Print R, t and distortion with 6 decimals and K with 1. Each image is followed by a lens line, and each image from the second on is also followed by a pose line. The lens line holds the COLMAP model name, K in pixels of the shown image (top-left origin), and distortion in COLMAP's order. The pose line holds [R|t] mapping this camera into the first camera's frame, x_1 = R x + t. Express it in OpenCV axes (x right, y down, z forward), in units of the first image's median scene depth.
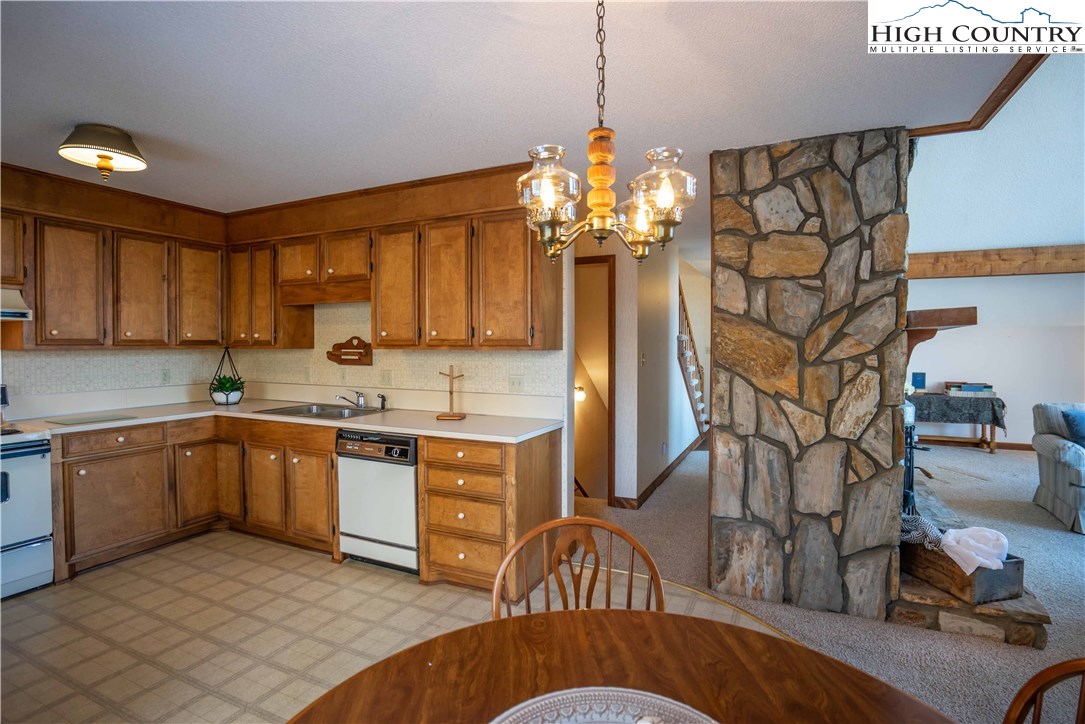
lens RADIAL K [[529.9, 0, 545.3], [0, 529.9, 353.2], [0, 0, 1]] dist [-0.044291, 0.017502]
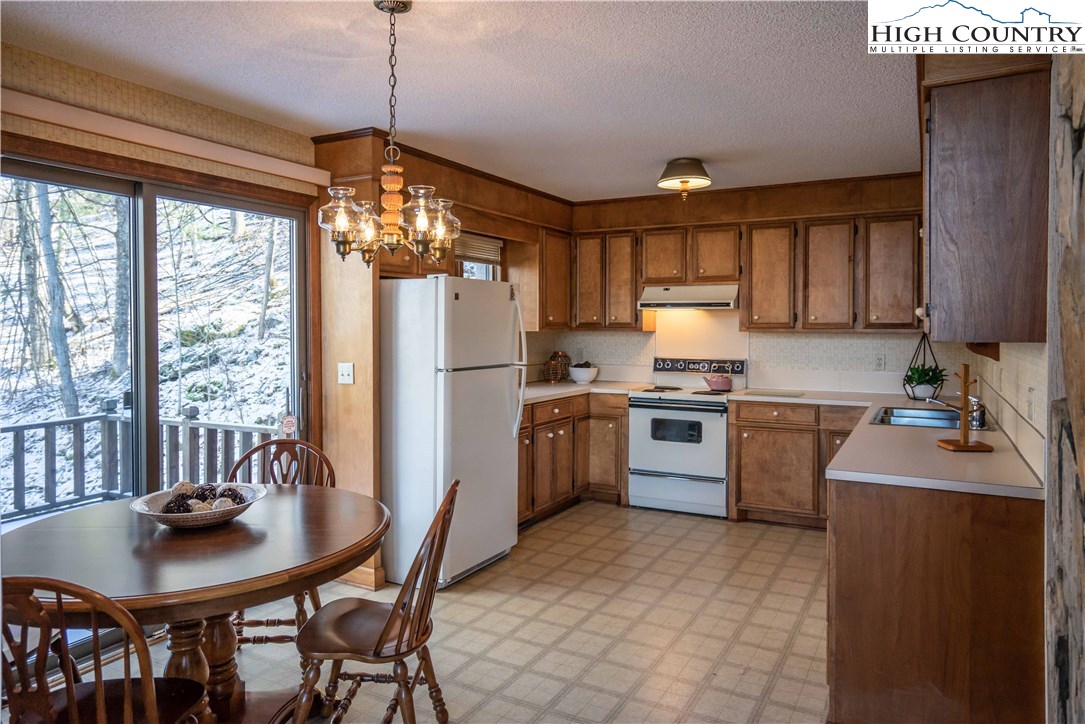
lens RADIAL K [[712.6, 0, 539.7], [0, 712.6, 337.5], [0, 0, 1]] dist [0.000920, 0.000257]
pose [[-0.050467, 0.019490, -0.998536, 0.659454], [-0.019103, 0.999608, 0.020476, -0.016034], [0.998543, 0.020109, -0.050075, 0.521469]]
